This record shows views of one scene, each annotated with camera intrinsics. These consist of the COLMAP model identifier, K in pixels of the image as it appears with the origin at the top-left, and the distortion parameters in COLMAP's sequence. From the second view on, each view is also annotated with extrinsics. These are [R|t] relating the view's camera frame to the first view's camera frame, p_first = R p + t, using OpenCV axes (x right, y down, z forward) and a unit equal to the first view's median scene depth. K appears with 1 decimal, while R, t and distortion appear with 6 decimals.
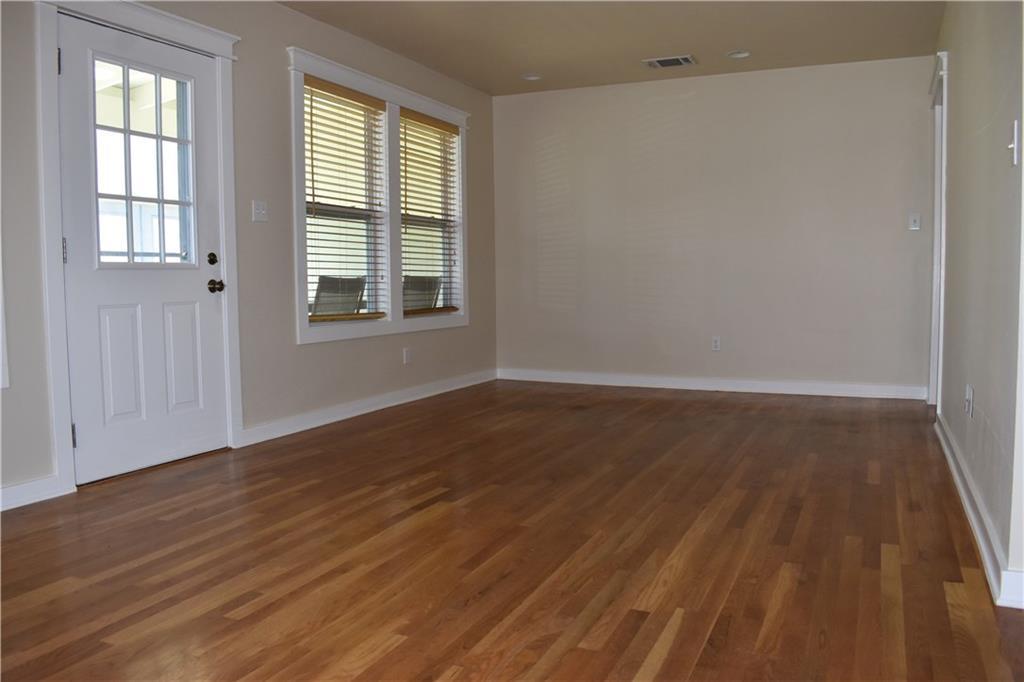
lens RADIAL K [[801.9, 0, 515.5], [0, 801.9, 343.8], [0, 0, 1]] dist [-0.093775, 0.014652]
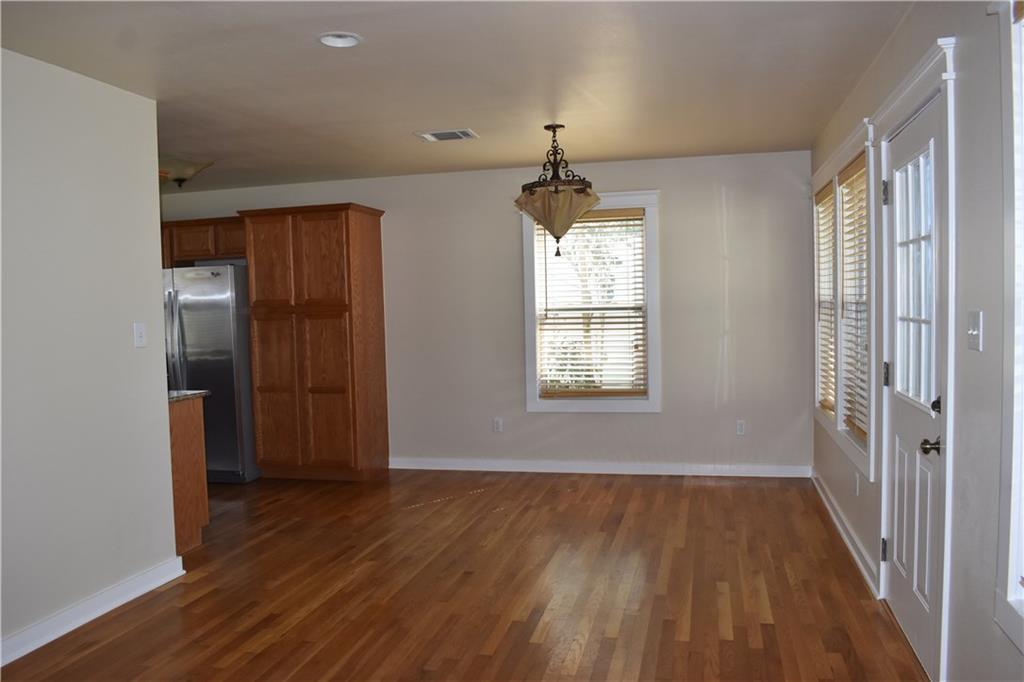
lens RADIAL K [[801.9, 0, 515.5], [0, 801.9, 343.8], [0, 0, 1]] dist [-0.093775, 0.014652]
pose [[-0.981809, 0.042471, -0.185061, 0.136687], [0.017310, 0.990625, 0.135512, -0.433479], [0.189081, 0.129843, -0.973339, 2.691693]]
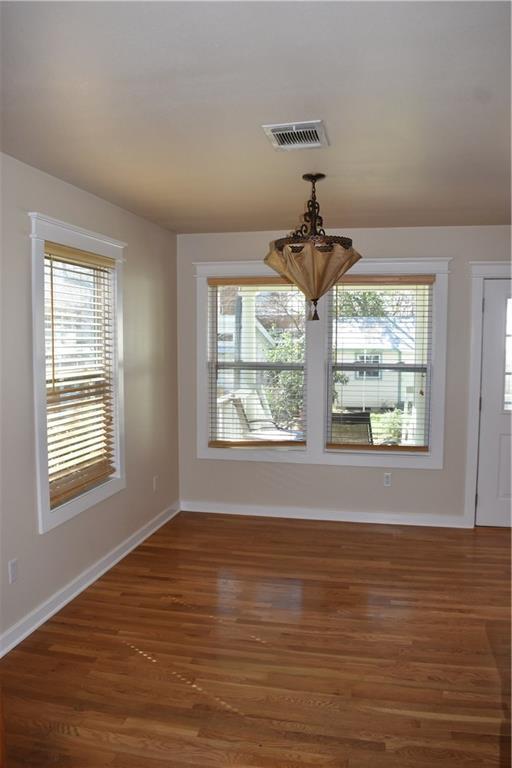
lens RADIAL K [[601.4, 0, 254.8], [0, 601.4, 386.4], [0, 0, 1]] dist [-0.093775, 0.014652]
pose [[0.214159, 0.084979, -0.973095, 1.008876], [-0.084516, 0.994085, 0.068212, -0.302271], [0.973136, 0.067634, 0.220074, 0.196332]]
